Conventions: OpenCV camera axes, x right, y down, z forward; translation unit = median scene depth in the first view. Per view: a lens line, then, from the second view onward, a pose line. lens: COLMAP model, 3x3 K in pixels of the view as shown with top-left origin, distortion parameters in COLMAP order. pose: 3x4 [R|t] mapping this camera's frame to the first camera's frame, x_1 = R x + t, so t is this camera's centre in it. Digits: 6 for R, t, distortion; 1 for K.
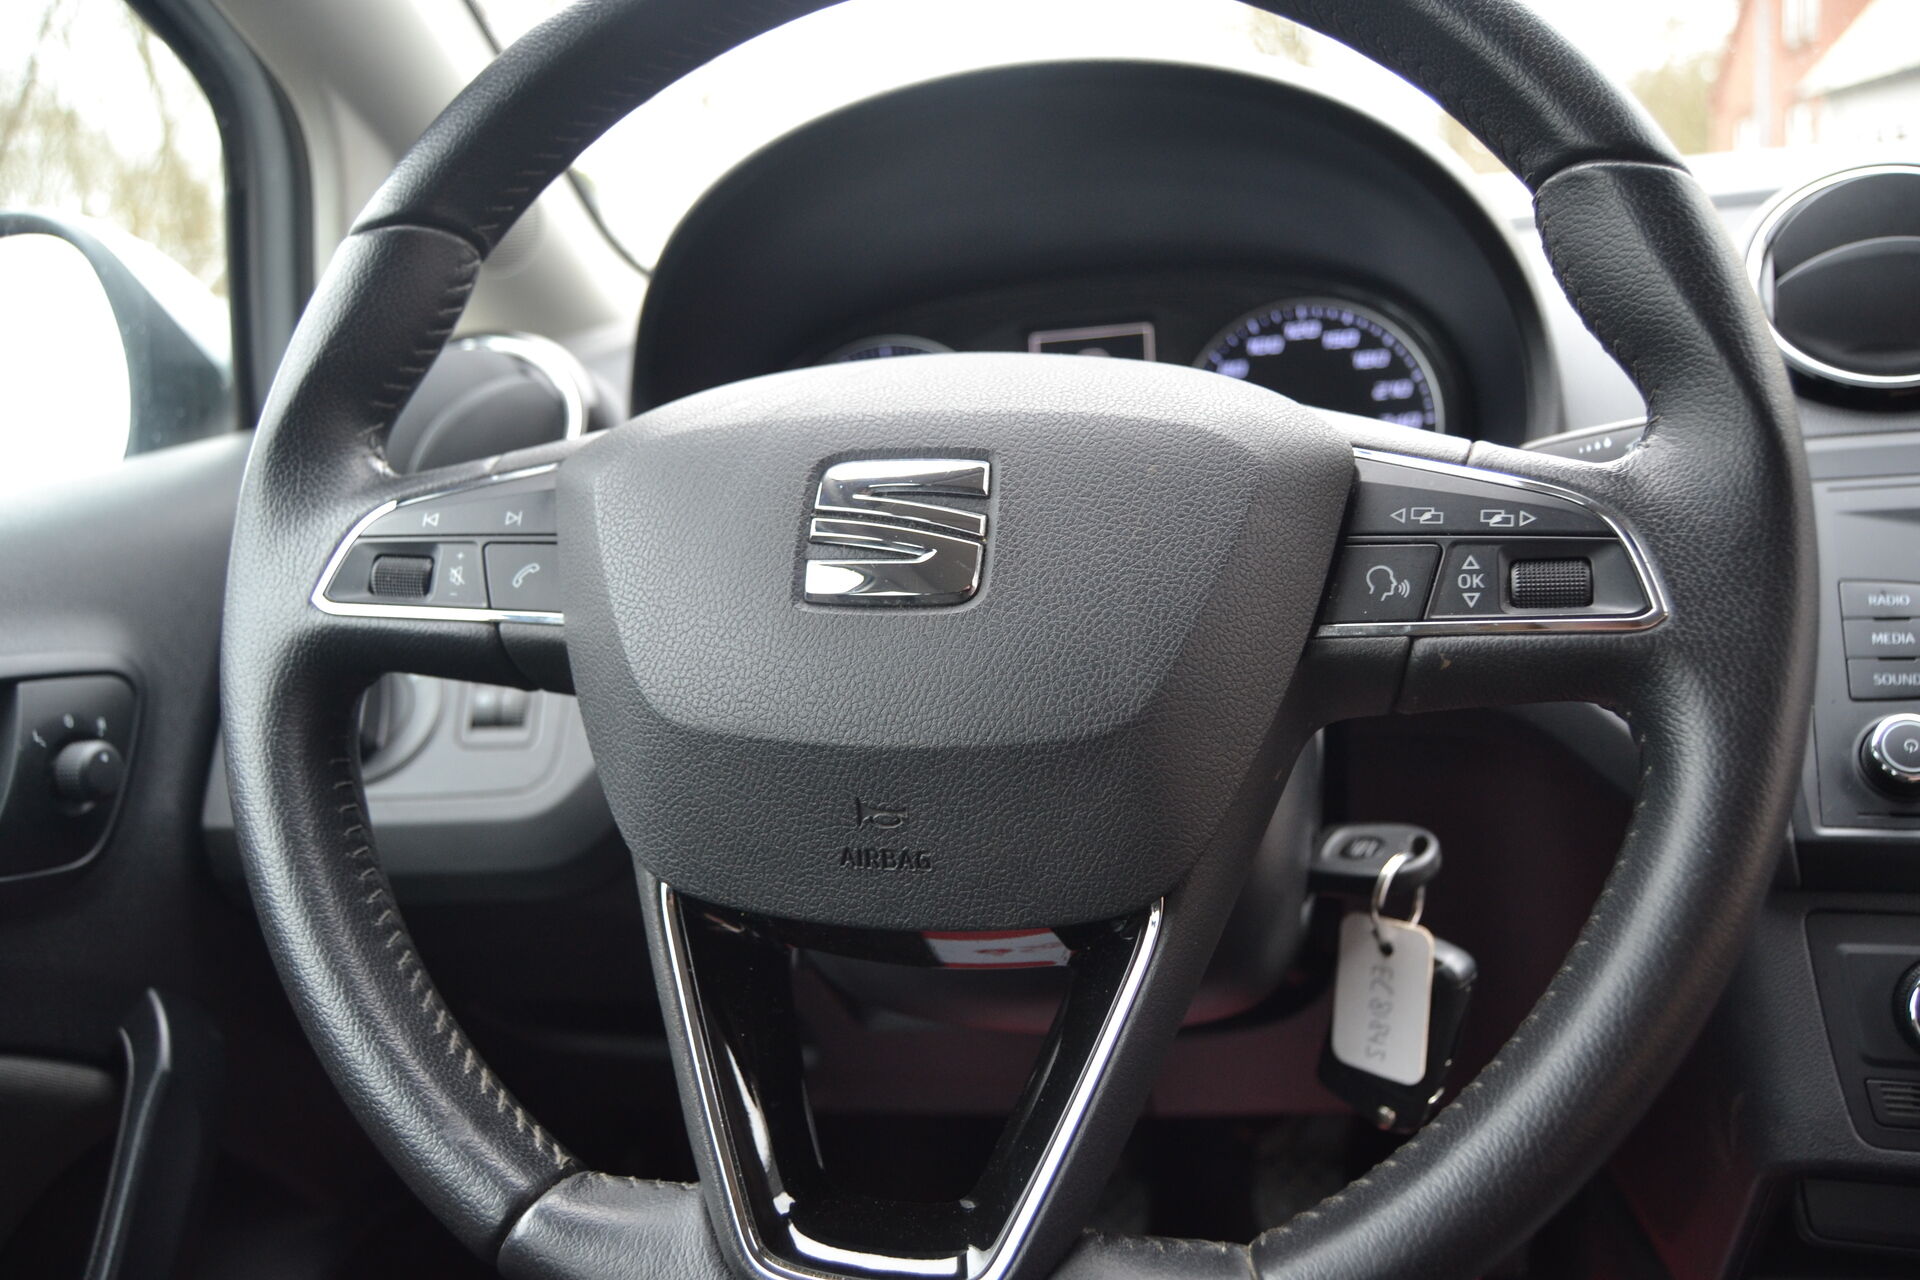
lens RADIAL K [[1480.6, 0, 960.0], [0, 1480.6, 640.0], [0, 0, 1]] dist [-0.008738, -0.087140]
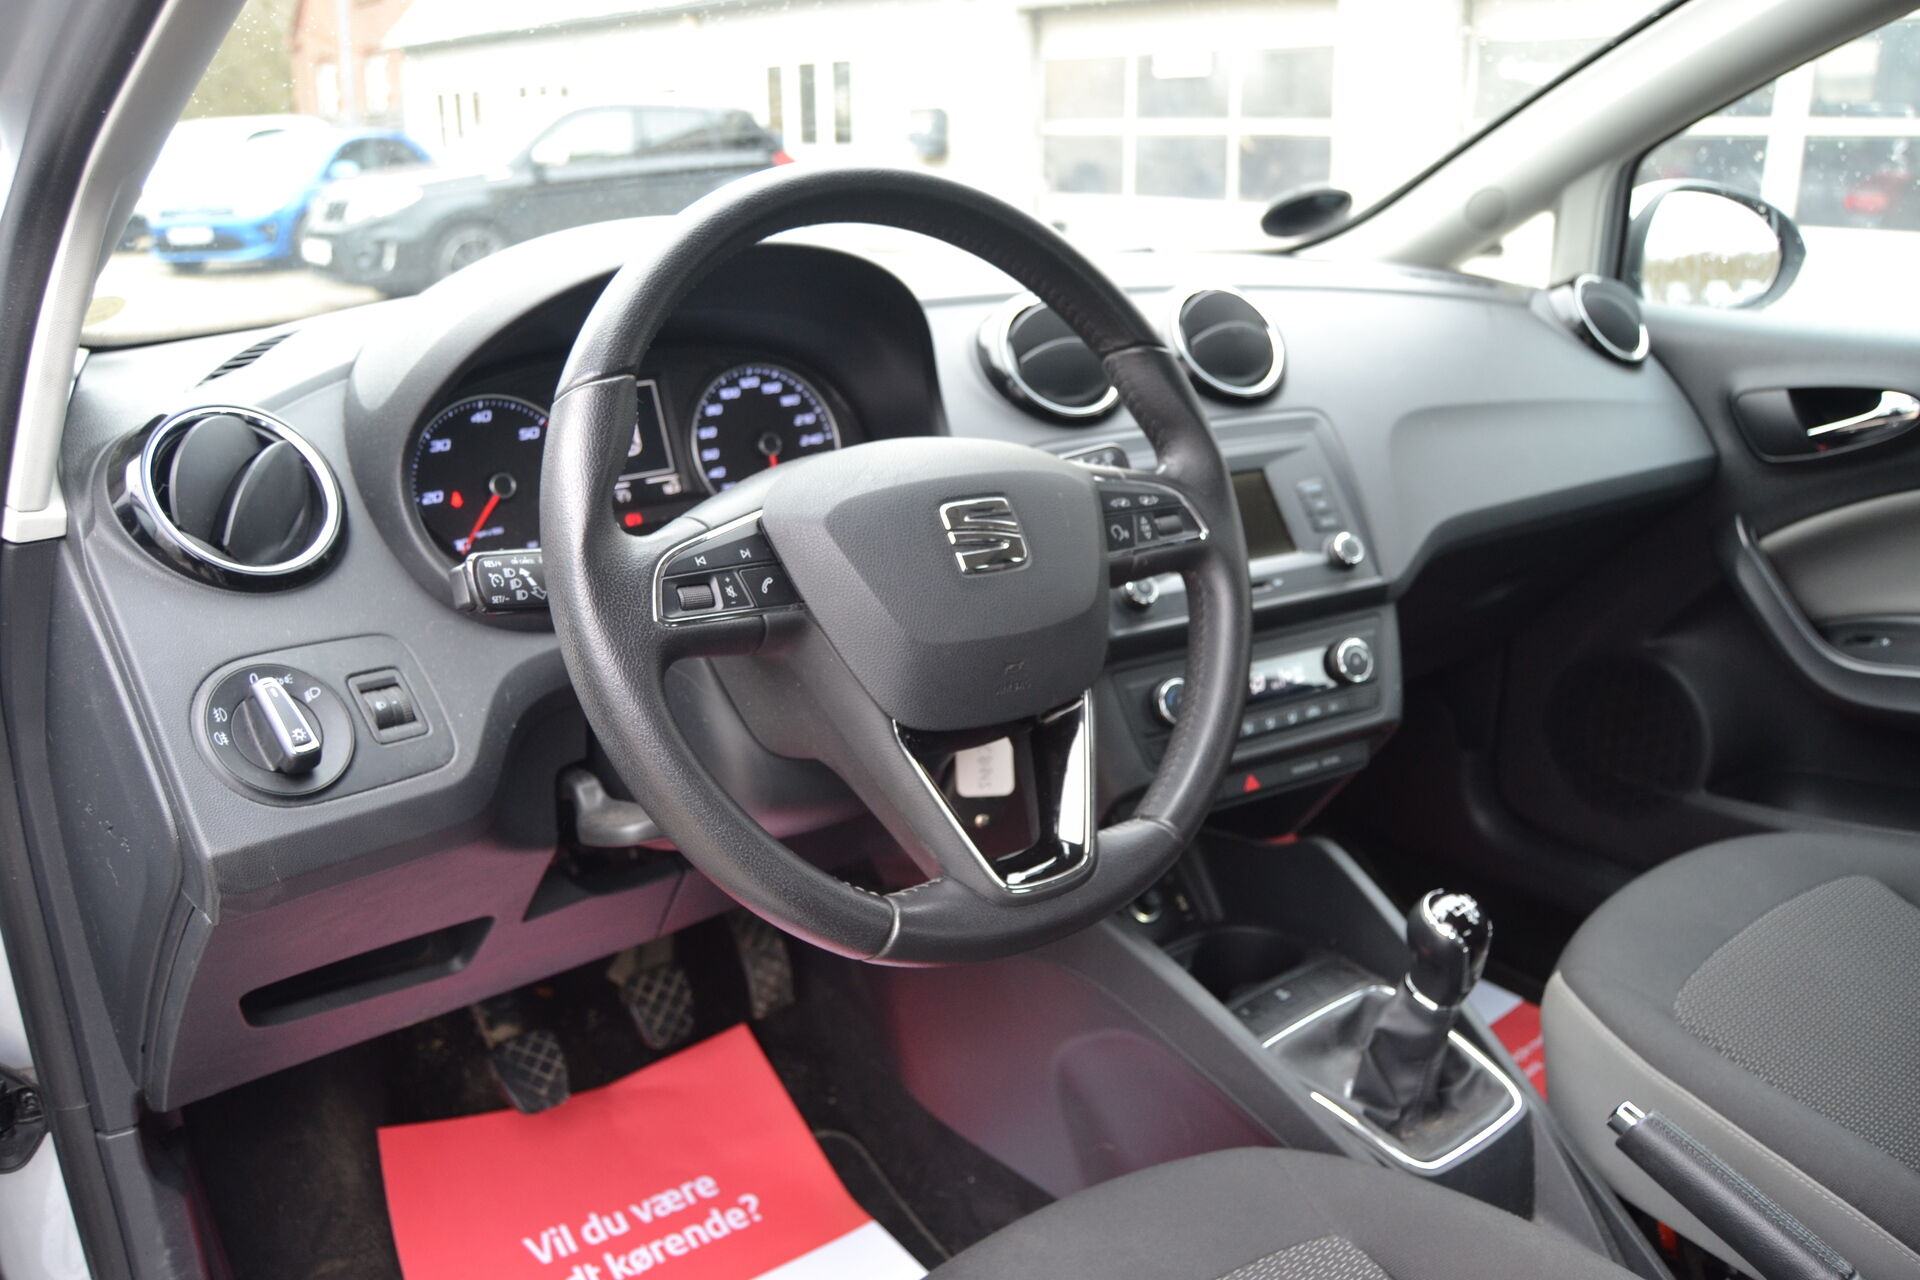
lens RADIAL K [[1525.3, 0, 969.2], [0, 1525.3, 663.1], [0, 0, 1]] dist [-0.080995, 0.001653]
pose [[0.628021, -0.173228, 0.758671, -1.496122], [0.133826, 0.984427, 0.113994, -0.123672], [-0.766603, 0.029940, 0.641423, -0.306650]]
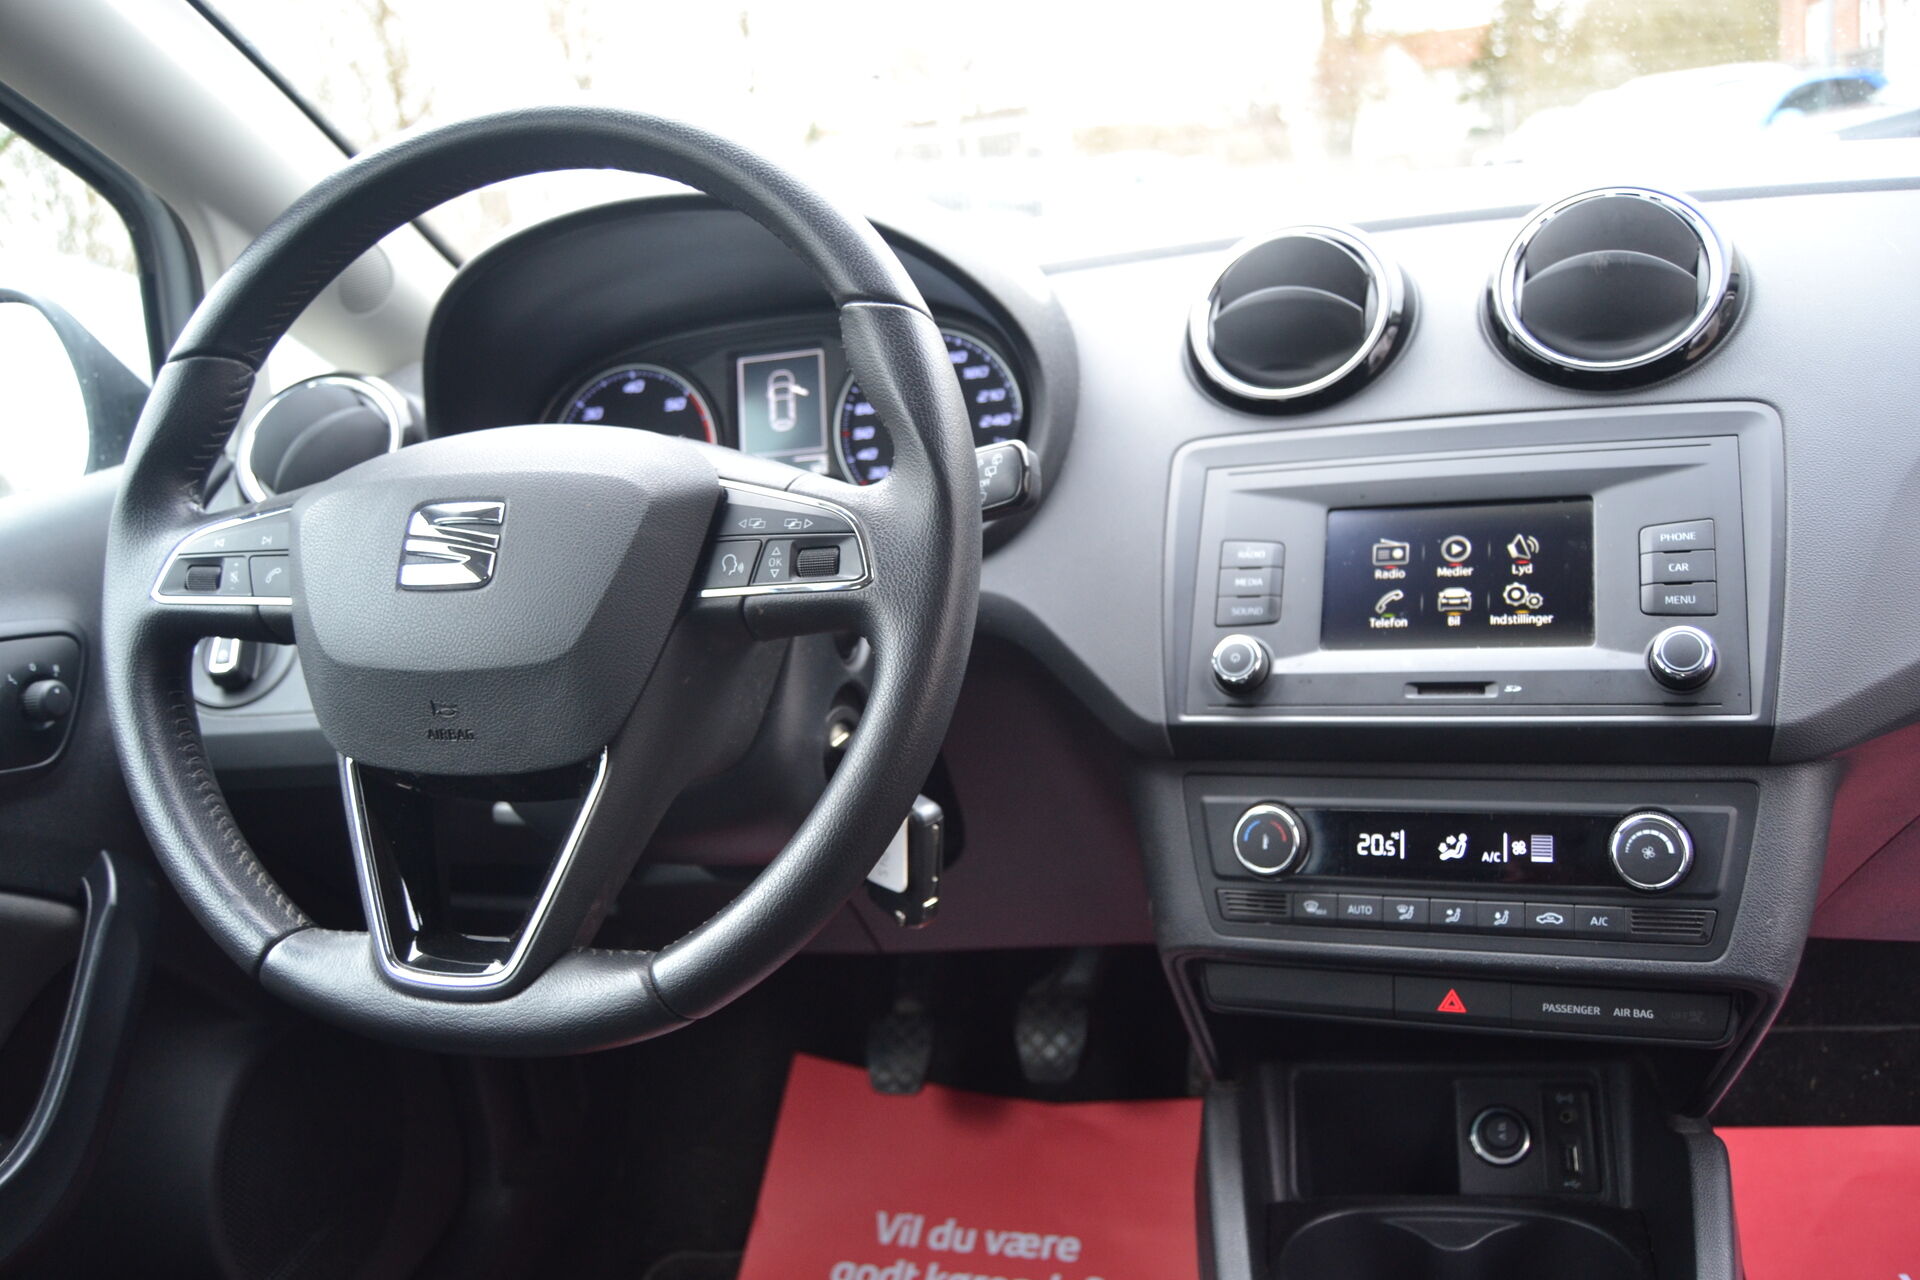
lens RADIAL K [[1525.3, 0, 969.2], [0, 1525.3, 663.1], [0, 0, 1]] dist [-0.080995, 0.001653]
pose [[0.998484, -0.032178, -0.044661, 0.549784], [0.034714, 0.997757, 0.057232, -0.014885], [0.042719, -0.058695, 0.997362, -0.629631]]
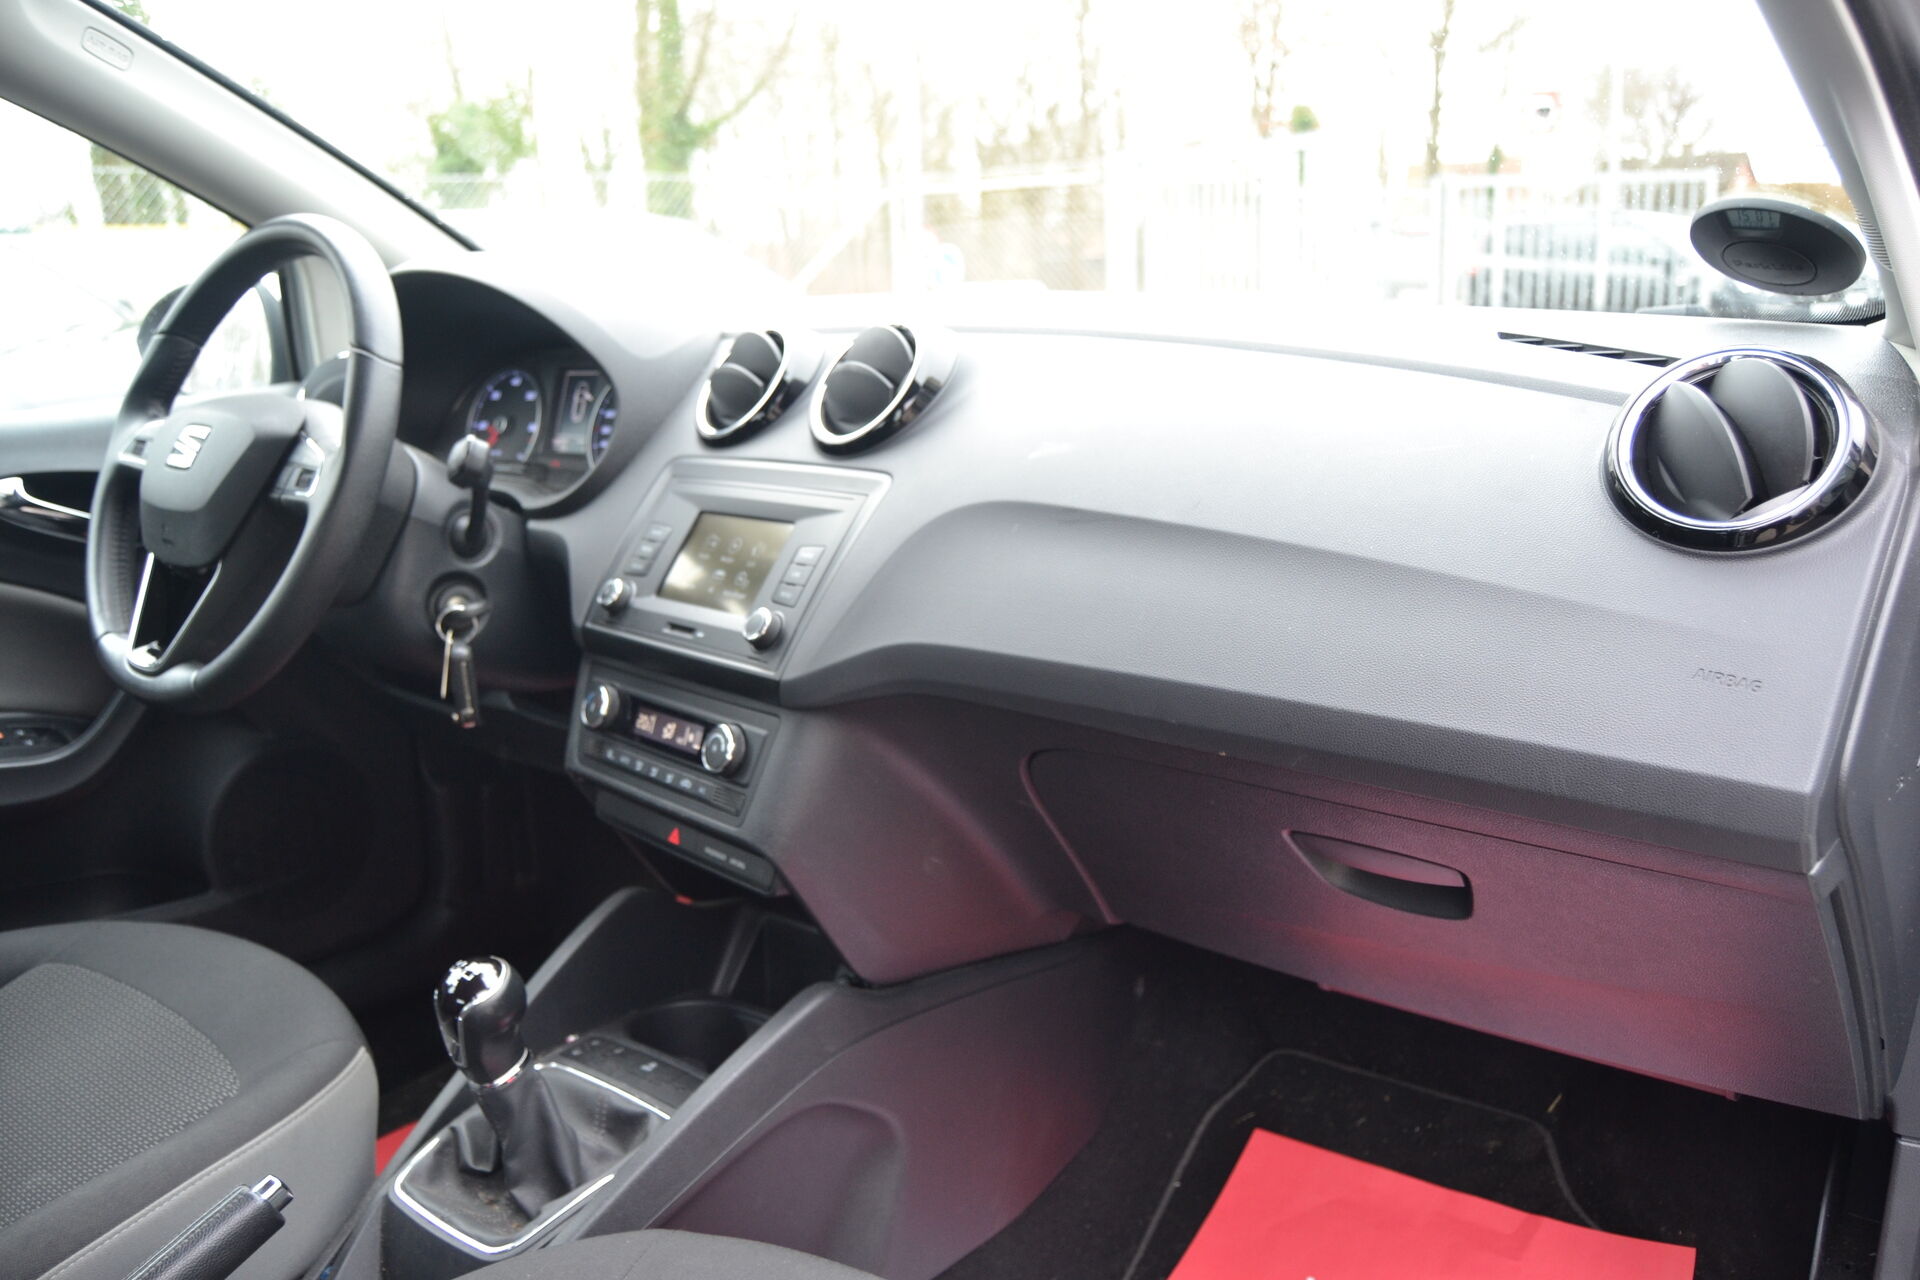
lens RADIAL K [[1525.3, 0, 969.2], [0, 1525.3, 663.1], [0, 0, 1]] dist [-0.080995, 0.001653]
pose [[0.893867, 0.161195, -0.418352, 2.622938], [-0.145829, 0.986923, 0.068685, -0.069271], [0.423953, -0.000387, 0.905684, -1.120199]]
